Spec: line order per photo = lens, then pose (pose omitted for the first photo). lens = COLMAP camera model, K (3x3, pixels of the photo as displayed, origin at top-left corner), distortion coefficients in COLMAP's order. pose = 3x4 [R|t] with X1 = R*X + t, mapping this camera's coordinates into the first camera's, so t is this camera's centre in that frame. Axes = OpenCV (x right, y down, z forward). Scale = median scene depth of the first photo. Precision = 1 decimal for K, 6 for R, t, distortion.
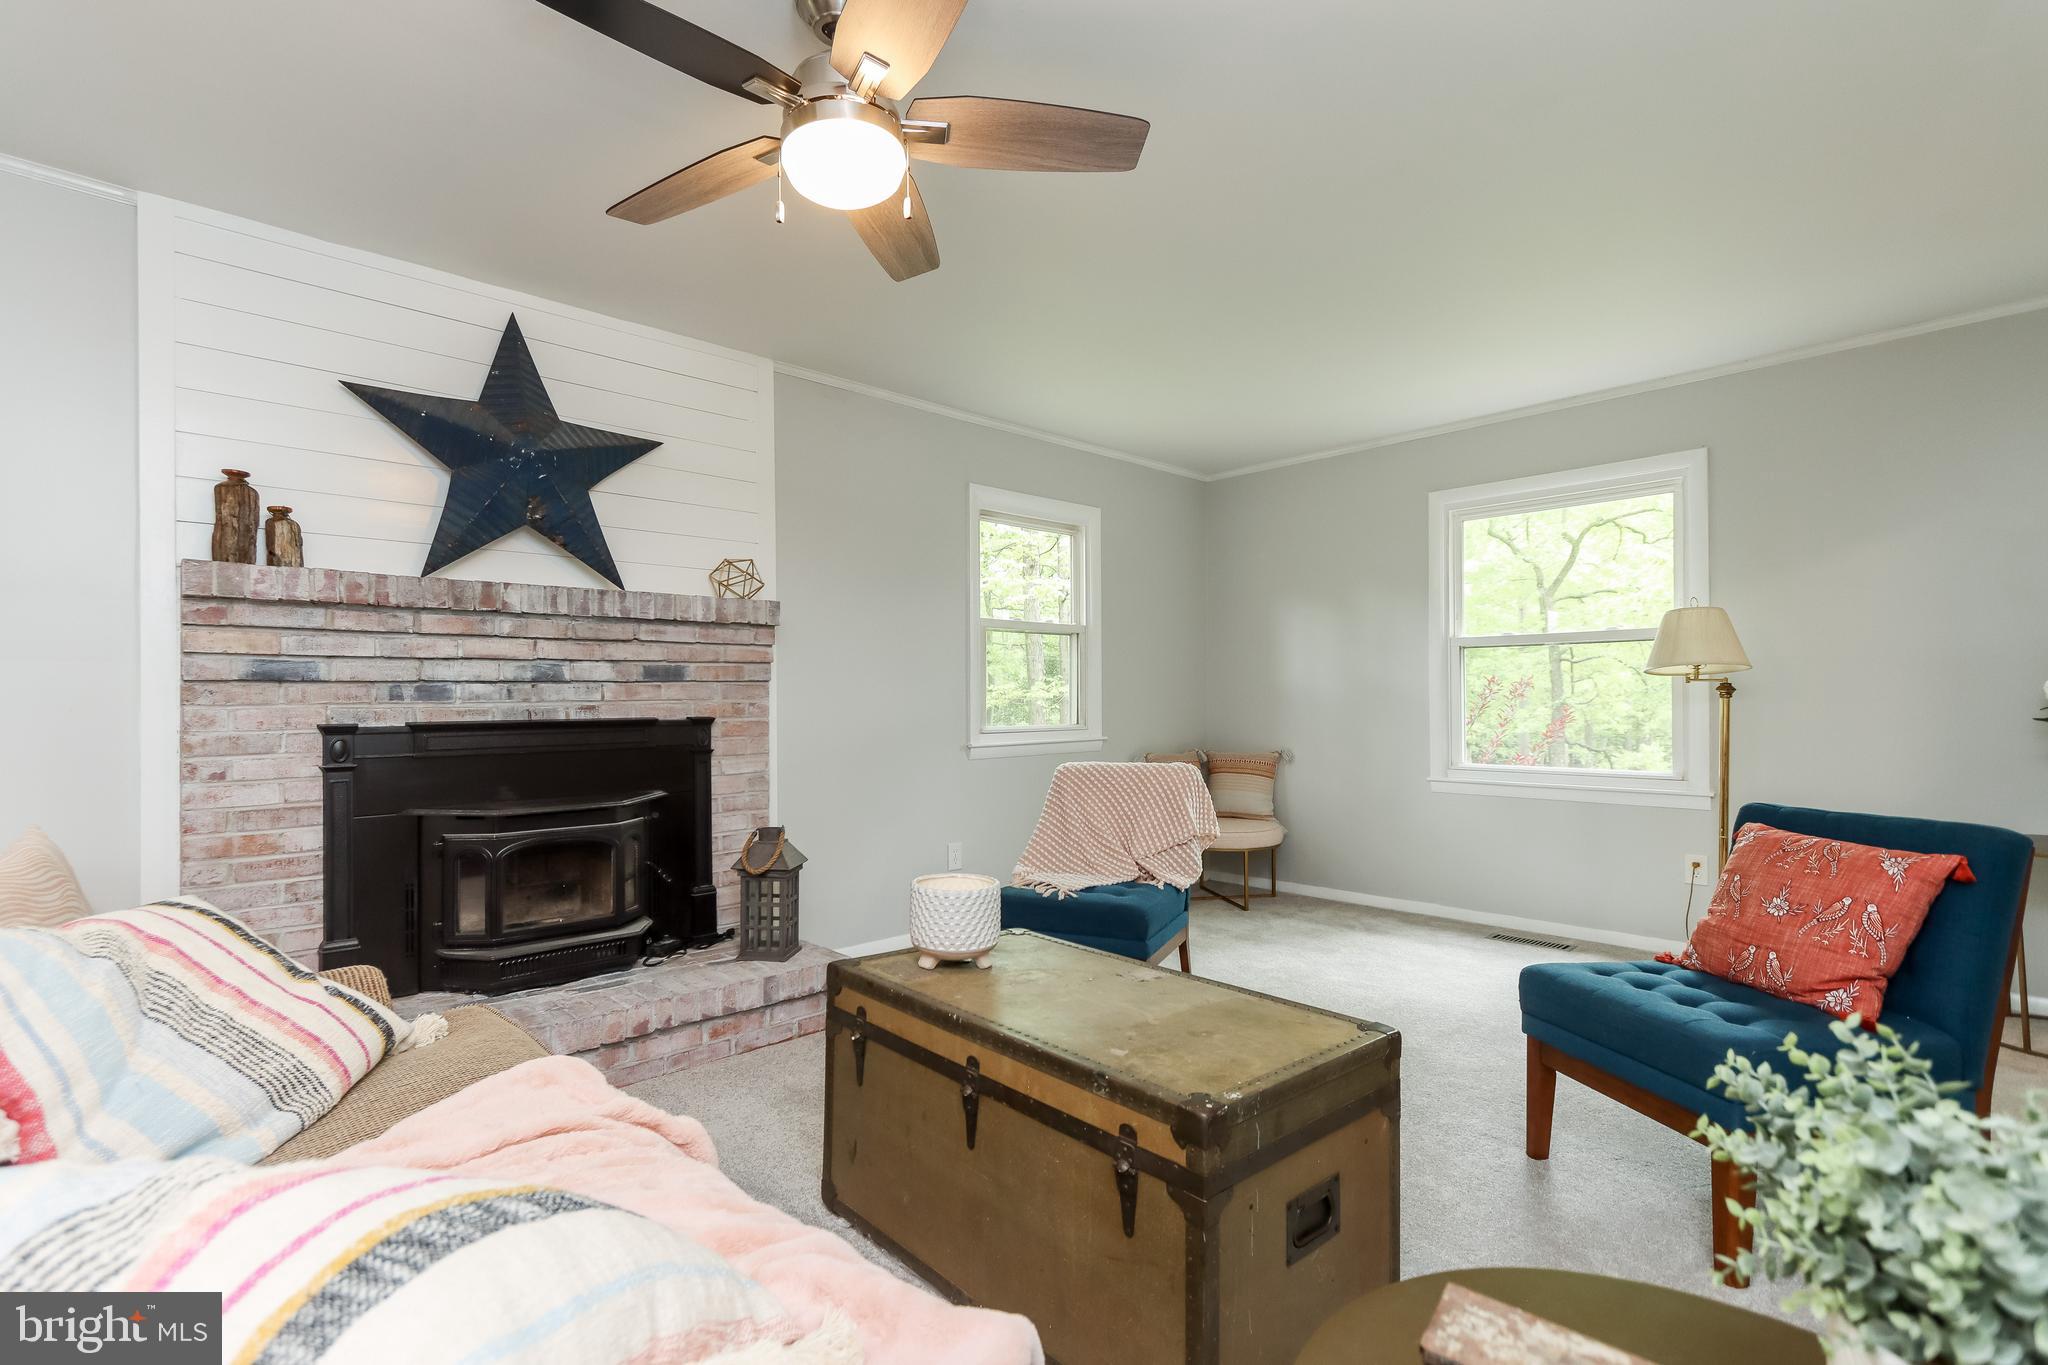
lens RADIAL K [[953.2, 0, 998.0], [0, 953.2, 691.4], [0, 0, 1]] dist [0.012411, 0.000011]
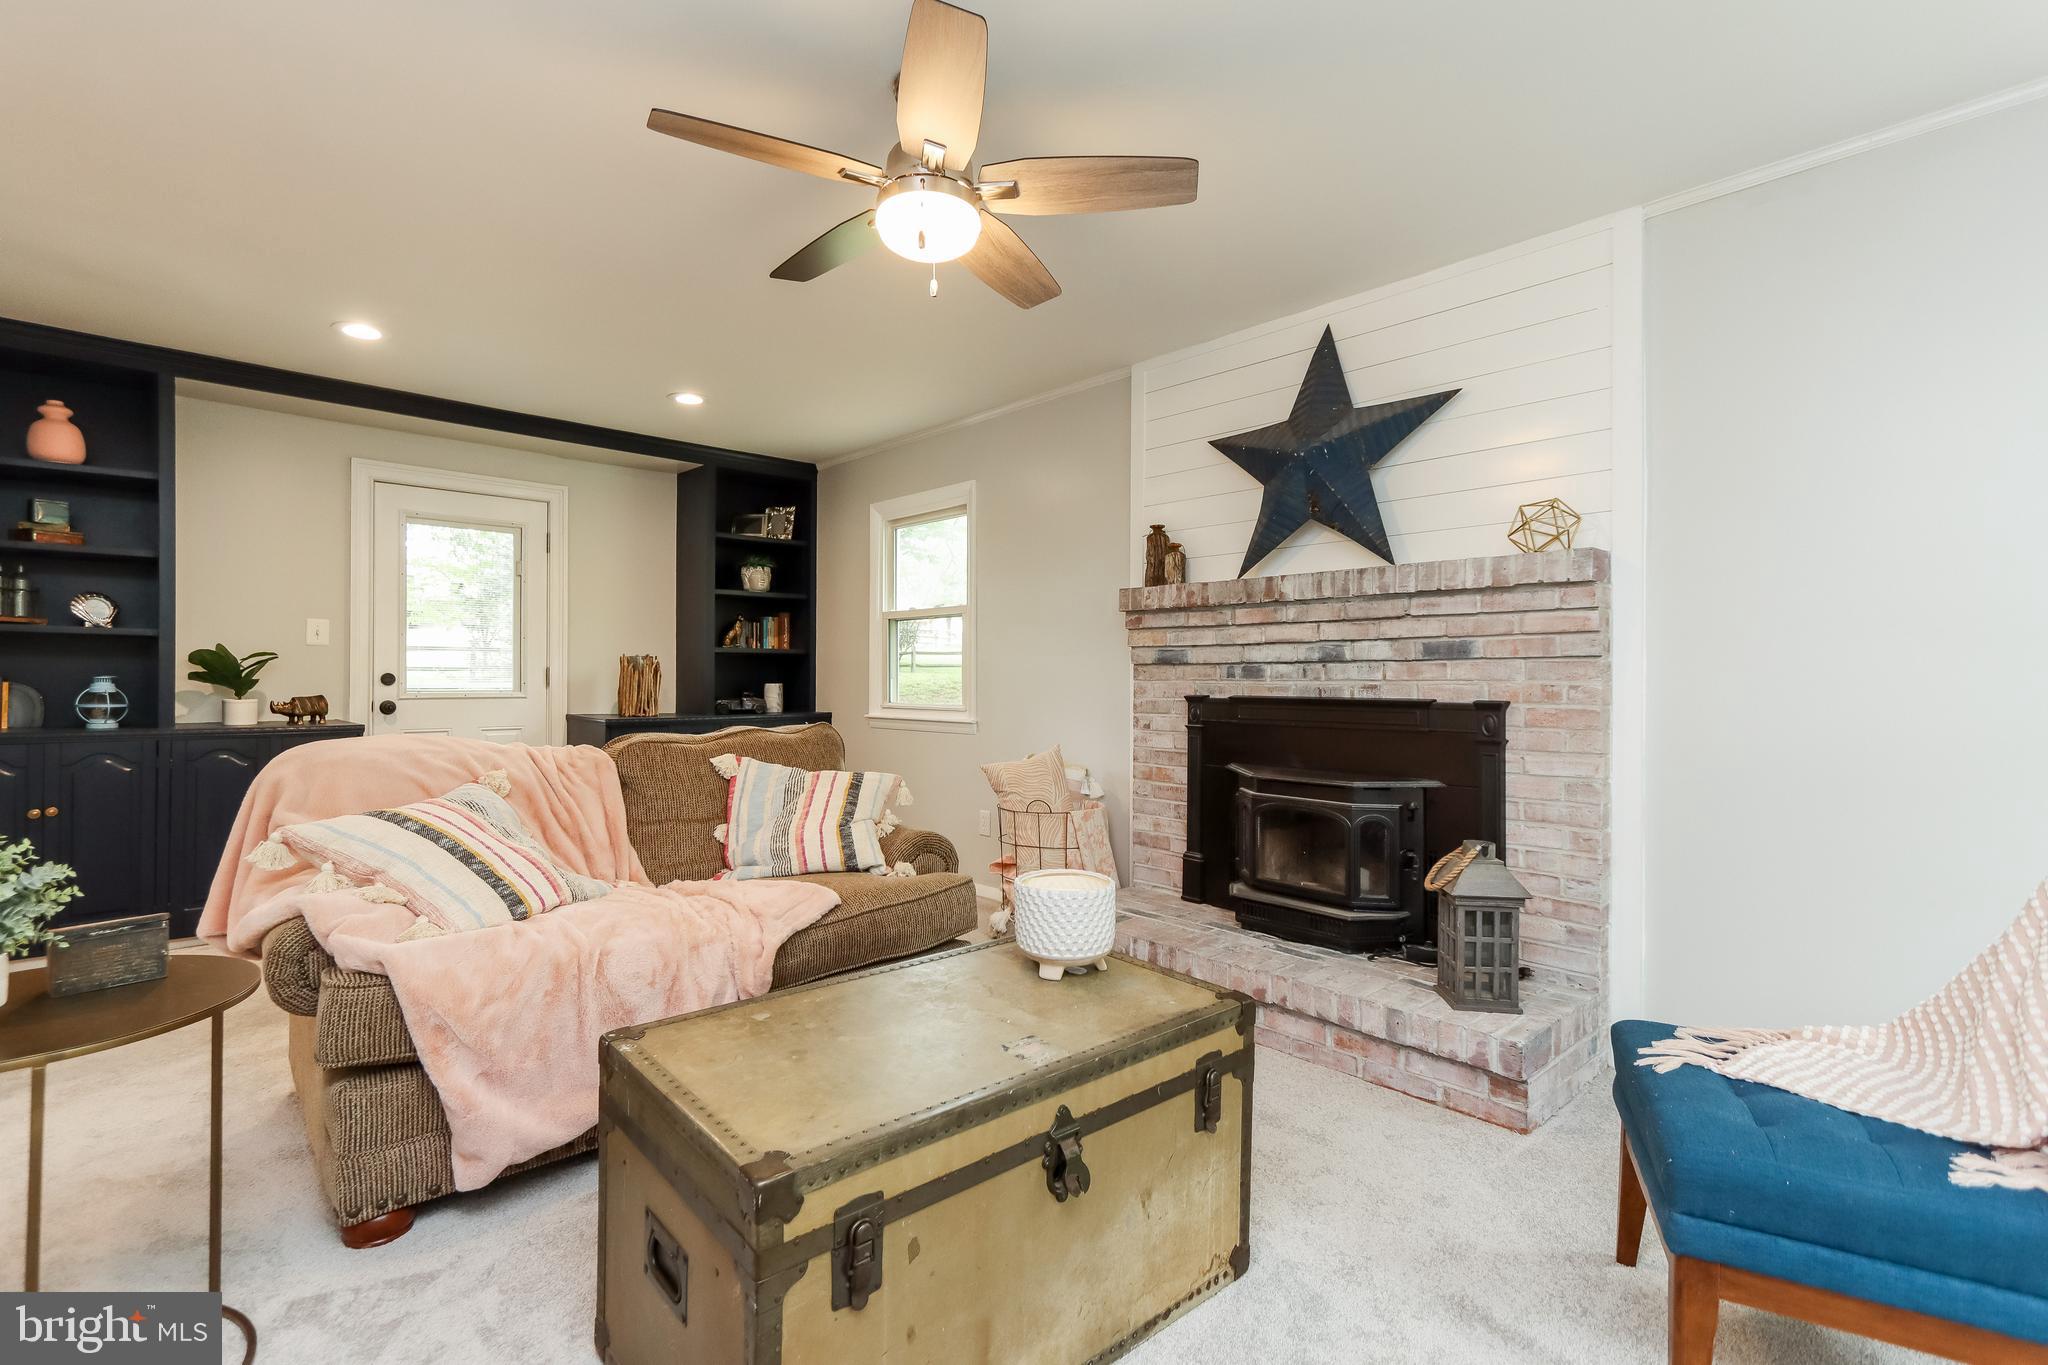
lens RADIAL K [[950.9, 0, 995.8], [0, 950.9, 676.2], [0, 0, 1]] dist [0.011088, -0.000031]
pose [[-0.017877, 0.006459, -0.999819, 0.599007], [0.003490, 0.999973, 0.006397, -0.002162], [0.999834, -0.003375, -0.017899, 0.653943]]
